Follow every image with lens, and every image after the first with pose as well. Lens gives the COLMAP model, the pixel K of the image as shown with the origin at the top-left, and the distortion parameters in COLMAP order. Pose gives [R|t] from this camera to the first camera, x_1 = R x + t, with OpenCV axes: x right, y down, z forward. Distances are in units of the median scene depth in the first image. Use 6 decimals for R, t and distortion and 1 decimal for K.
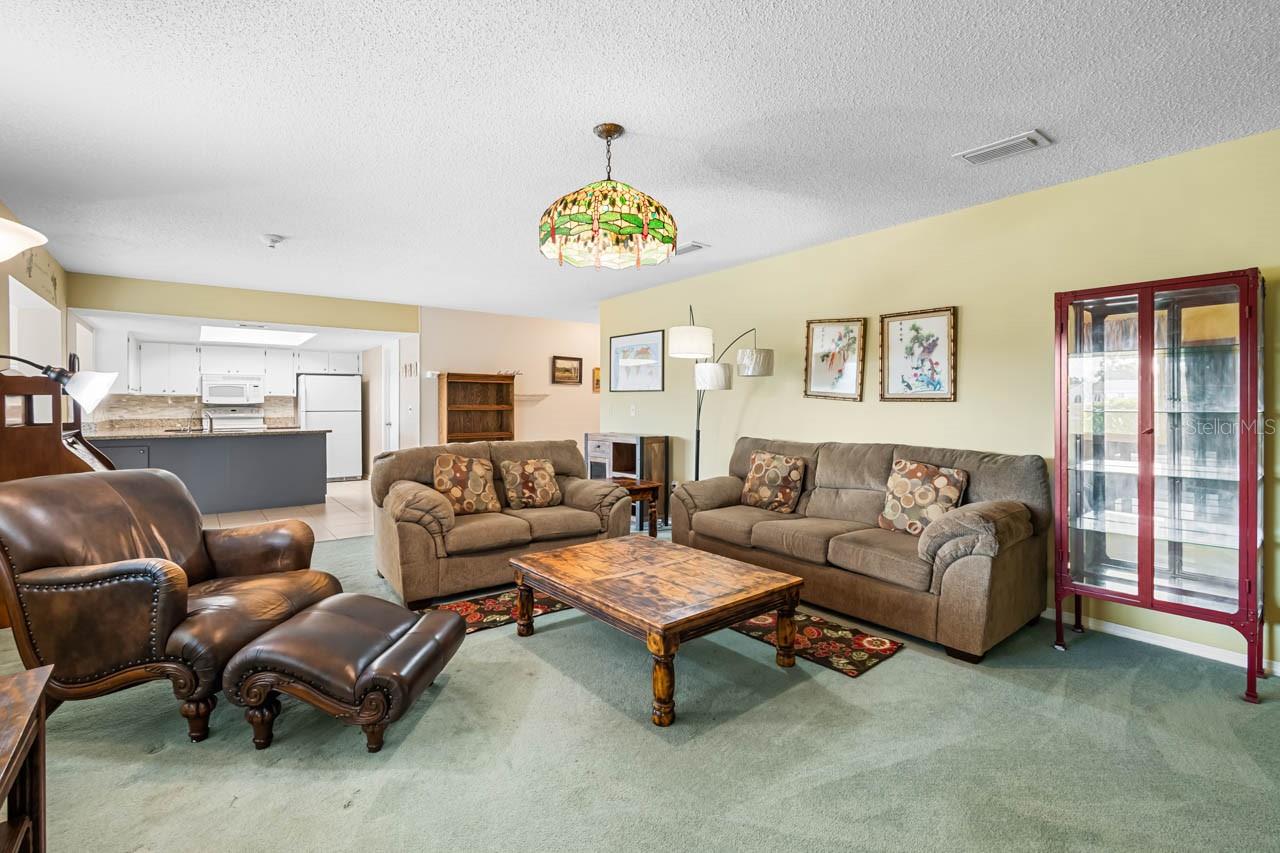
lens RADIAL K [[536.7, 0, 605.9], [0, 536.7, 406.4], [0, 0, 1]] dist [0.001657, 0.000014]
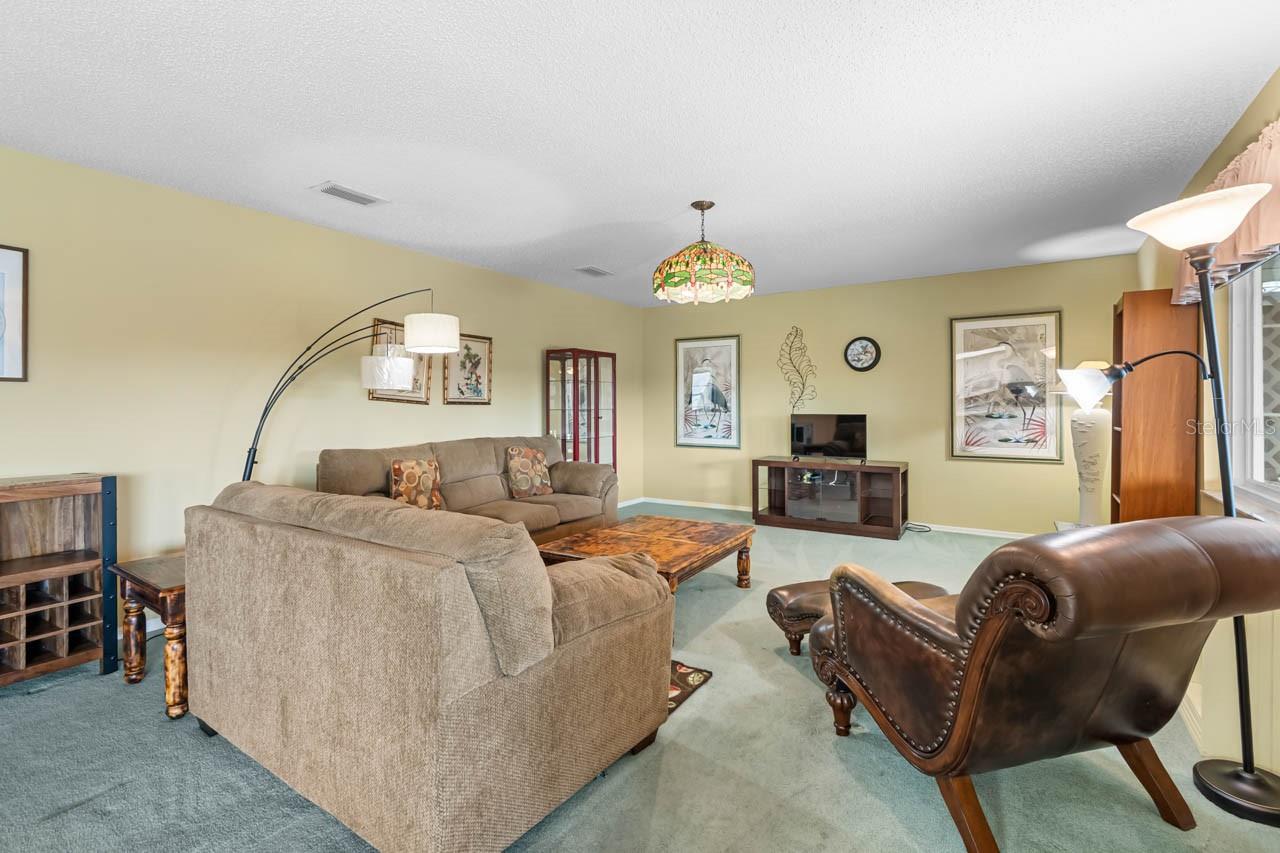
lens RADIAL K [[574.2, 0, 641.1], [0, 574.2, 409.5], [0, 0, 1]] dist [-0.000365, -0.000098]
pose [[-0.358345, -0.003310, 0.933583, -0.855793], [0.006400, 0.999962, 0.006002, -0.003026], [-0.933567, 0.008126, -0.358310, 1.103682]]
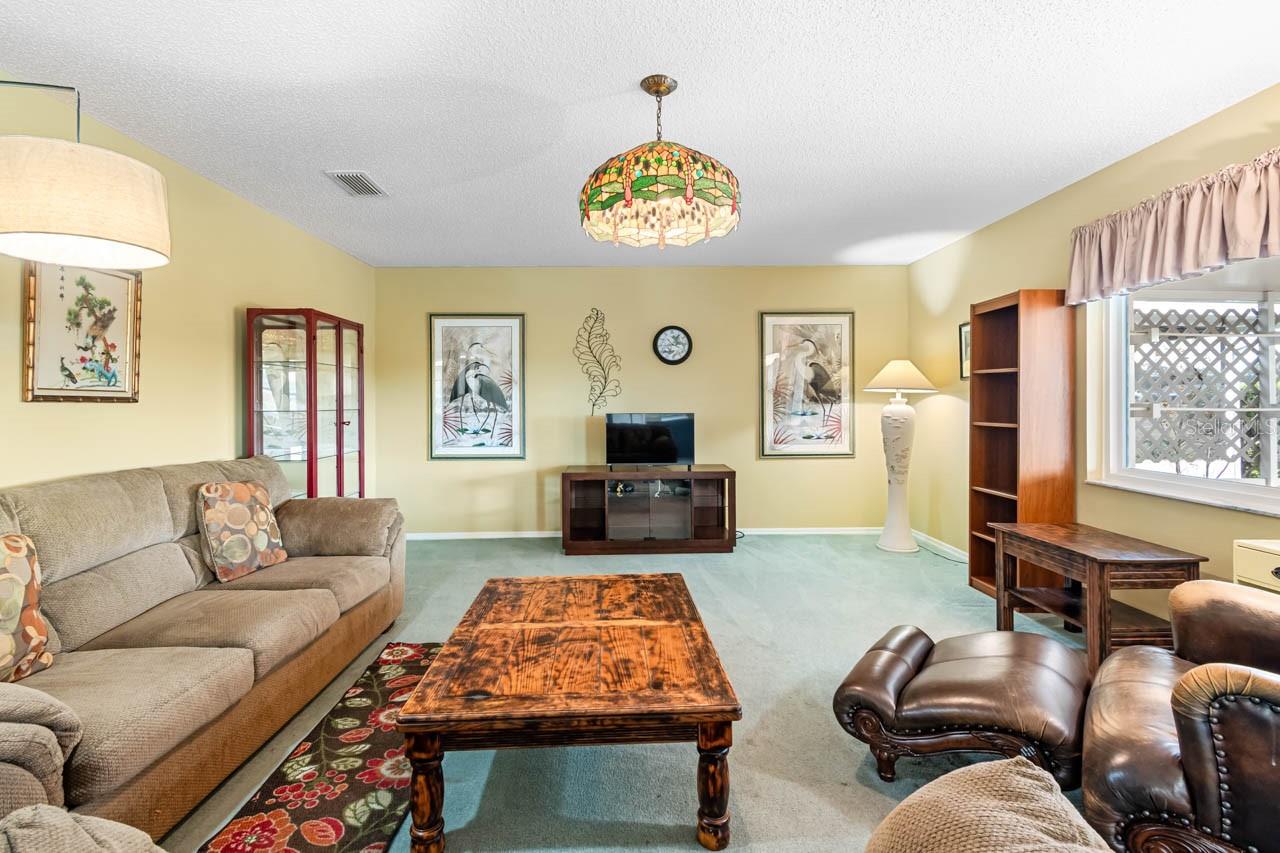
lens RADIAL K [[578.1, 0, 635.7], [0, 578.1, 405.5], [0, 0, 1]] dist [-0.000933, -0.000991]
pose [[-0.819685, 0.004869, 0.572794, -0.324958], [0.009378, 0.999944, 0.004921, -0.002769], [-0.572738, 0.009406, -0.819685, 1.180540]]
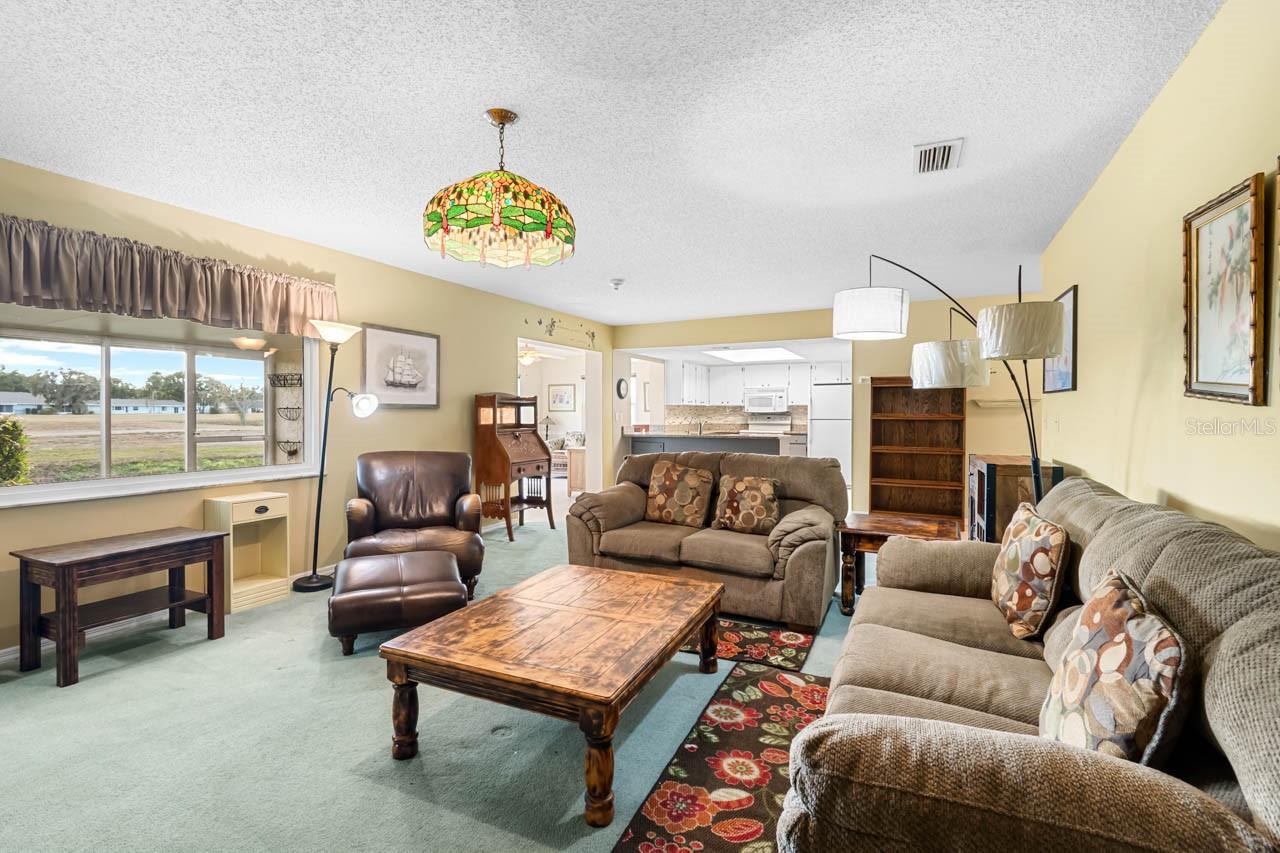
lens RADIAL K [[548.6, 0, 667.5], [0, 548.6, 416.8], [0, 0, 1]] dist [0.000146, 0.000044]
pose [[0.507115, 0.006657, -0.861853, 0.642259], [-0.004013, 0.999978, 0.005363, -0.001633], [0.861869, 0.000739, 0.507130, 0.507069]]
